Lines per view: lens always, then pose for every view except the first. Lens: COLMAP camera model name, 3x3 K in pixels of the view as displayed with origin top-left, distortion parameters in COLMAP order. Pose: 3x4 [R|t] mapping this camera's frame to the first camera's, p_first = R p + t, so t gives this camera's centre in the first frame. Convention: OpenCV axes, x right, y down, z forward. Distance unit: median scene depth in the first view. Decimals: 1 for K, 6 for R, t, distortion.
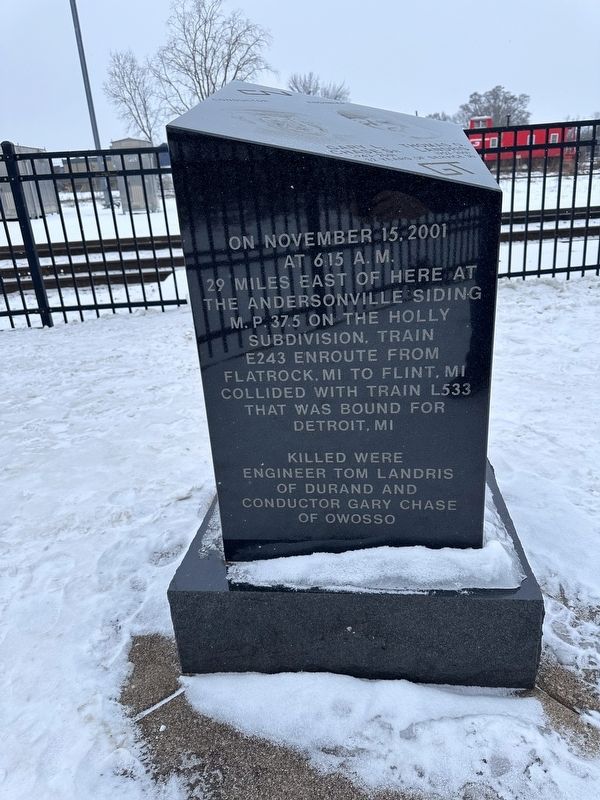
lens RADIAL K [[566.0, 0, 294.6], [0, 566.0, 399.5], [0, 0, 1]] dist [0.007818, 0.002764]
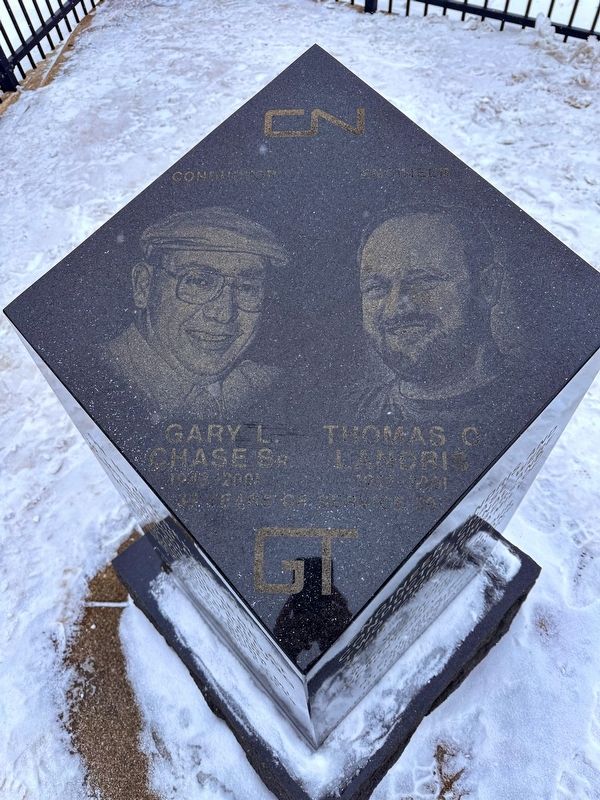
lens RADIAL K [[566.0, 0, 294.6], [0, 566.0, 399.5], [0, 0, 1]] dist [0.007818, 0.002764]
pose [[0.773140, 0.528947, -0.349958, 0.343454], [-0.241720, 0.755876, 0.608459, -0.812526], [0.586367, -0.385832, 0.712255, 0.545128]]
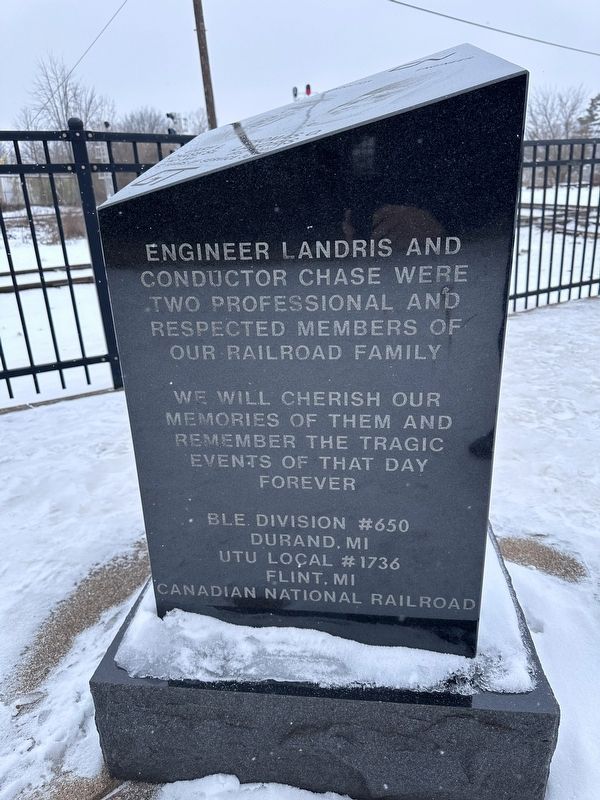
lens RADIAL K [[566.0, 0, 294.6], [0, 566.0, 399.5], [0, 0, 1]] dist [0.007818, 0.002764]
pose [[0.016280, 0.480620, -0.876778, 0.950850], [-0.352659, 0.823300, 0.444757, -0.505138], [0.935610, 0.301963, 0.182898, 0.968735]]
